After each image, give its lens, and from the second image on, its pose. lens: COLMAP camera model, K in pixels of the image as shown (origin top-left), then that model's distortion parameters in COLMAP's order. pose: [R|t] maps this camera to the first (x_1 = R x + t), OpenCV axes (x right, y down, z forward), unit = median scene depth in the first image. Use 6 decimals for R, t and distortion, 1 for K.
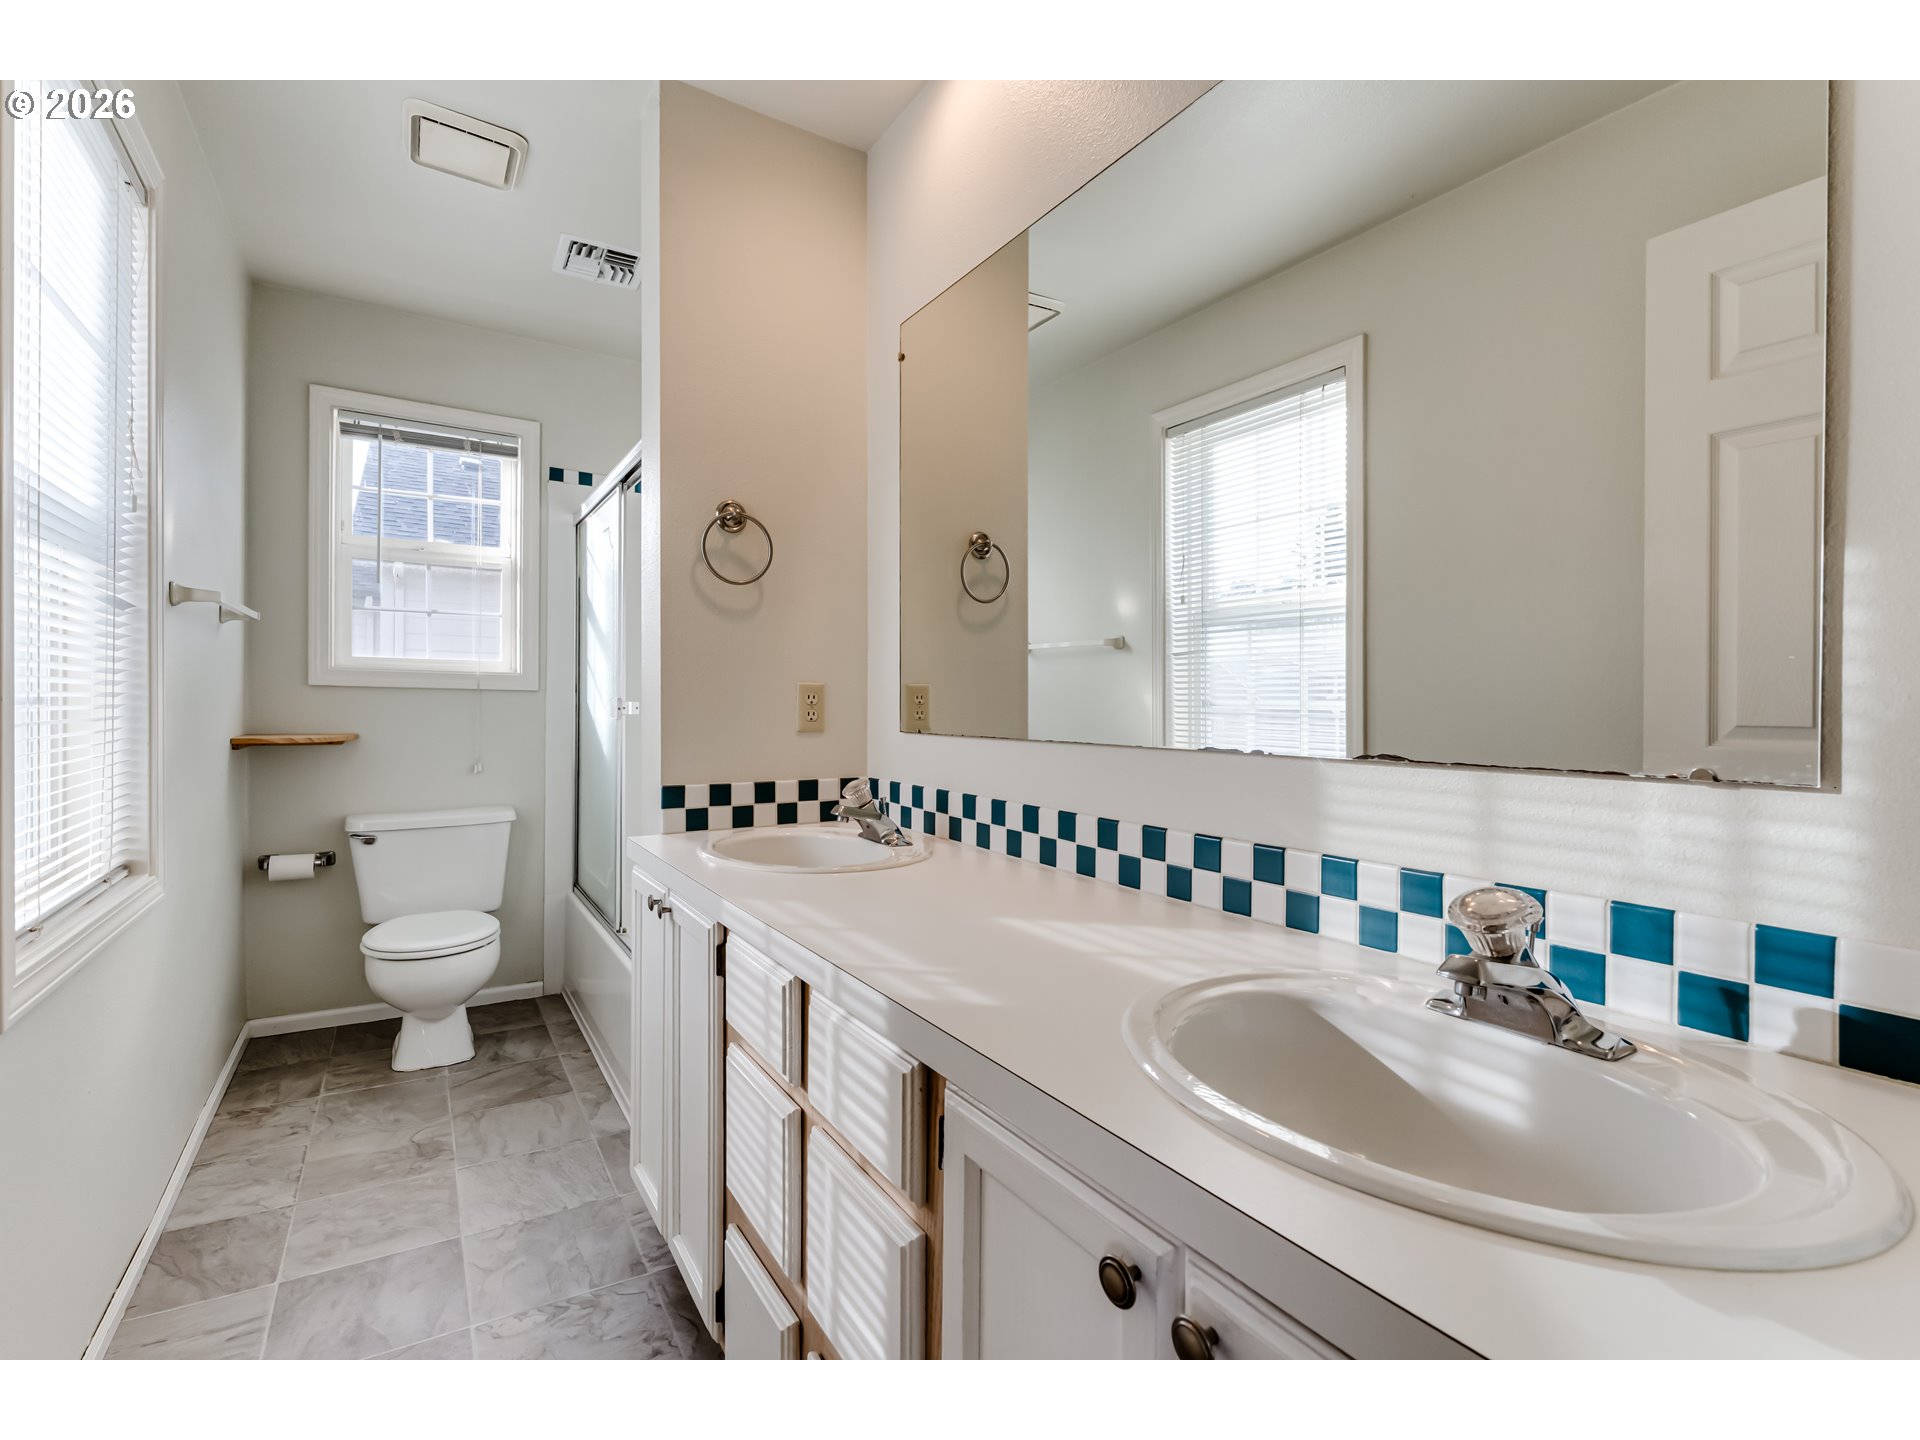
lens RADIAL K [[870.8, 0, 958.3], [0, 870.8, 709.5], [0, 0, 1]] dist [-0.006070, 0.000939]
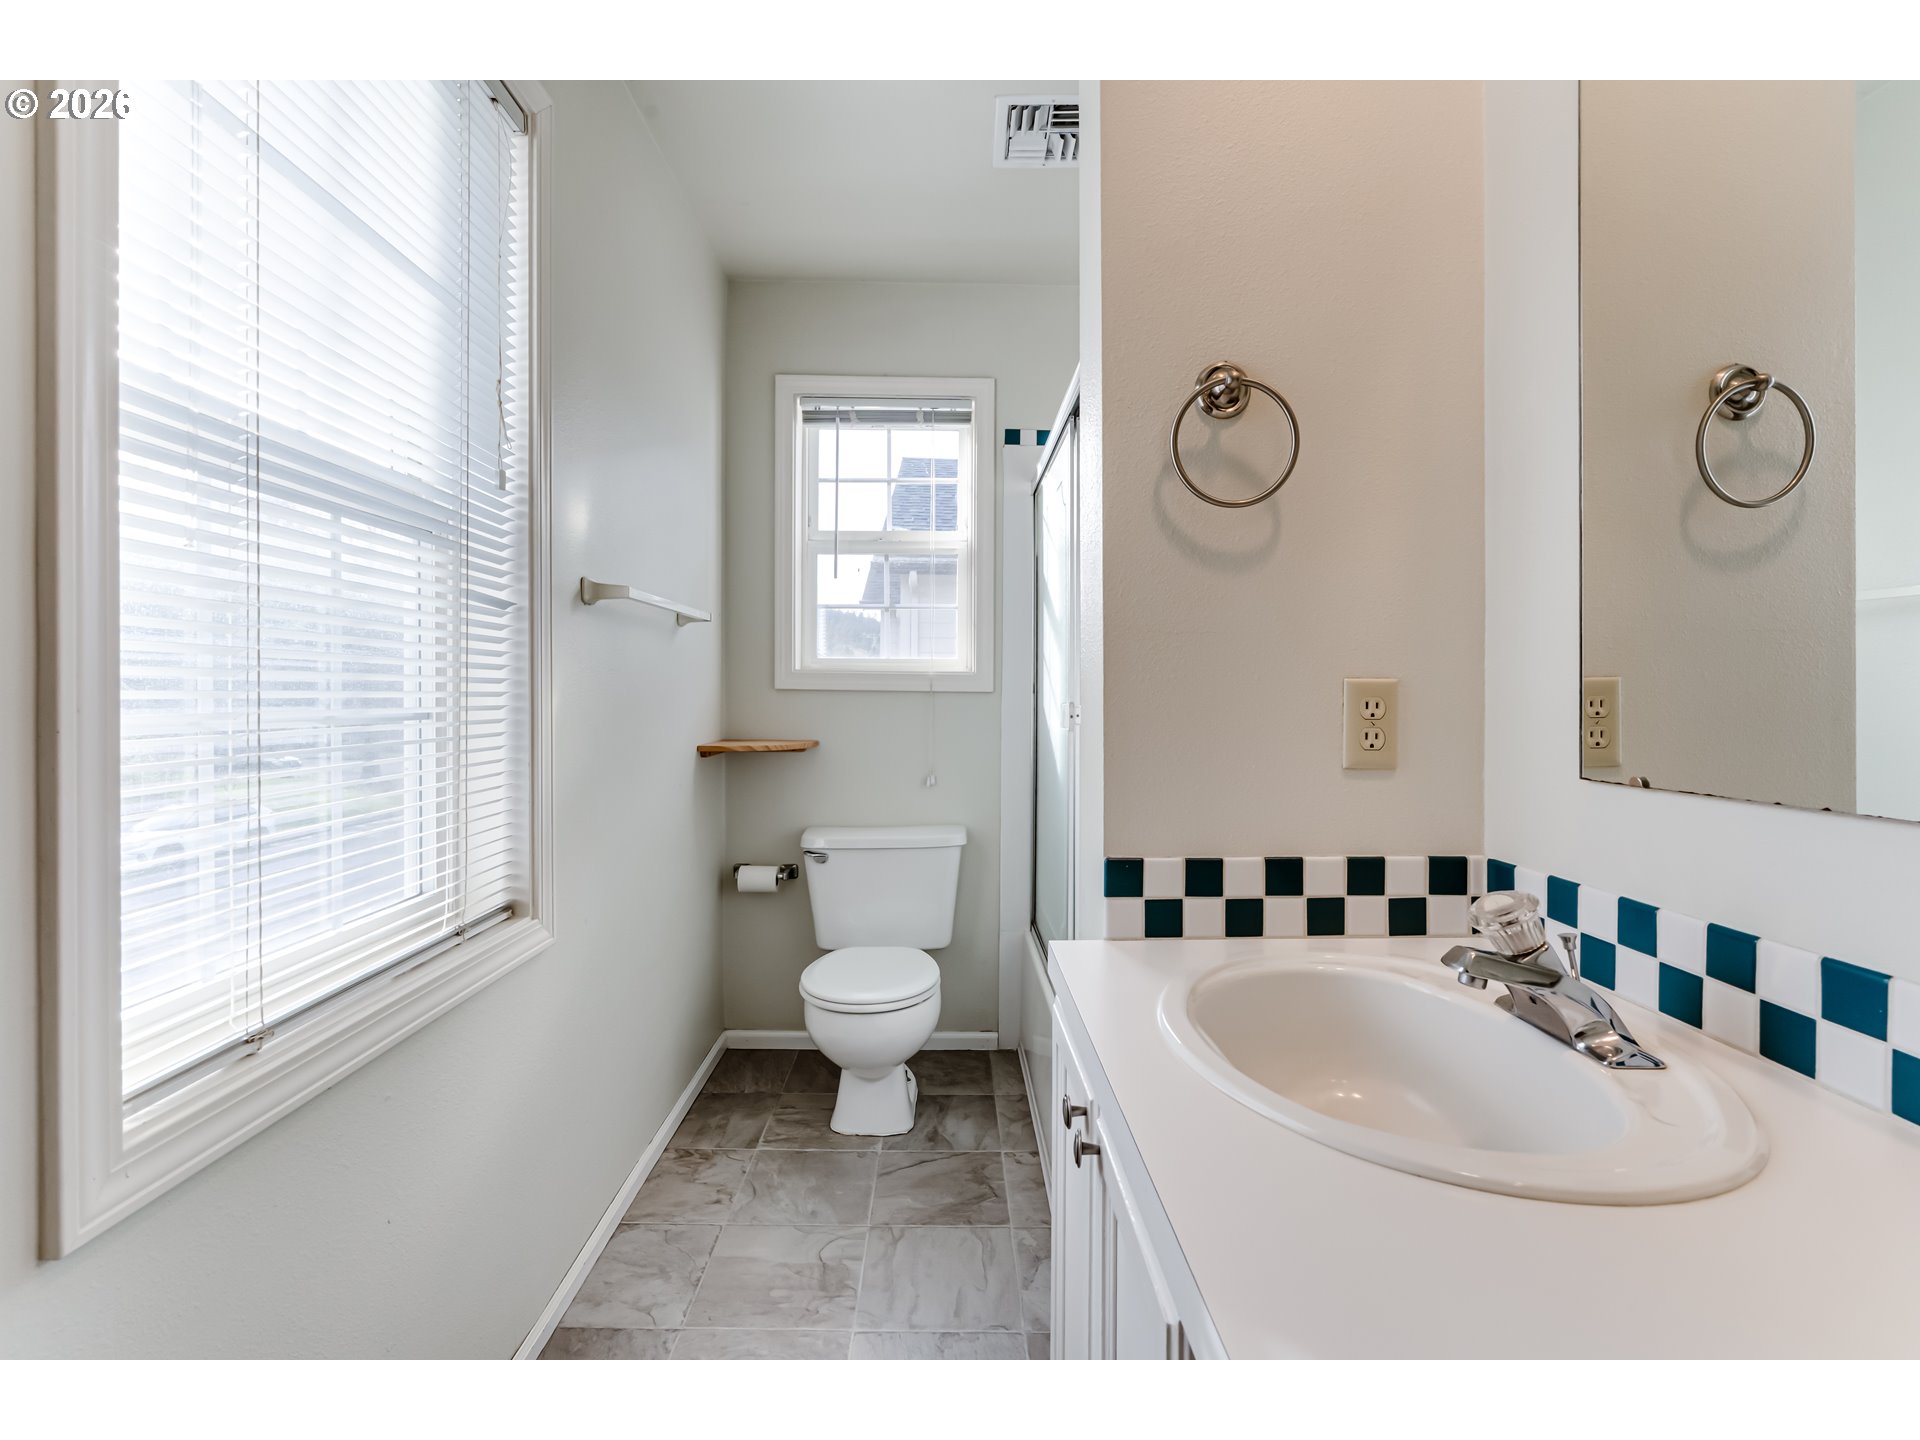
lens RADIAL K [[870.8, 0, 958.3], [0, 870.8, 709.5], [0, 0, 1]] dist [-0.006070, 0.000939]
pose [[0.854302, 0.001349, -0.519776, -0.085900], [0.001891, 0.999982, 0.005703, -0.012222], [0.519774, -0.005855, 0.854284, 0.321628]]
